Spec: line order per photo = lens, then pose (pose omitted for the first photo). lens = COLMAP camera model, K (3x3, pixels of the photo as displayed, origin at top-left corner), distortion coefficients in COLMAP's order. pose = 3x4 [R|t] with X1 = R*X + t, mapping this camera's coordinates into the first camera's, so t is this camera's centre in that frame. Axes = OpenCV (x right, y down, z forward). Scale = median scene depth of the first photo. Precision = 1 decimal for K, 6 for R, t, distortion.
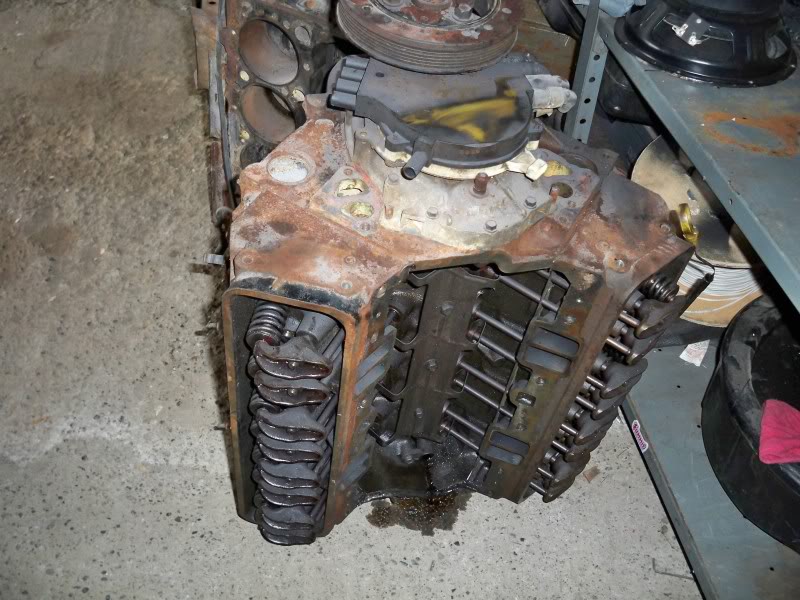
lens RADIAL K [[817.7, 0, 398.2], [0, 817.7, 302.4], [0, 0, 1]] dist [-0.093098, 0.000000]
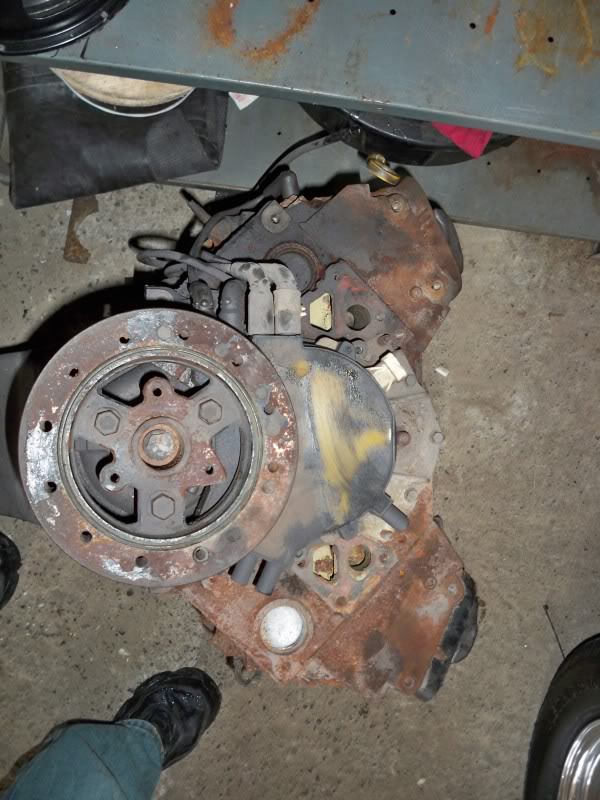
lens RADIAL K [[817.7, 0, 303.6], [0, 817.7, 398.4], [0, 0, 1]] dist [-0.093098, 0.000000]
pose [[0.260804, -0.964791, -0.034052, 0.145587], [0.602038, 0.134968, 0.786977, -0.911677], [-0.754673, -0.225747, 0.616042, 0.535199]]
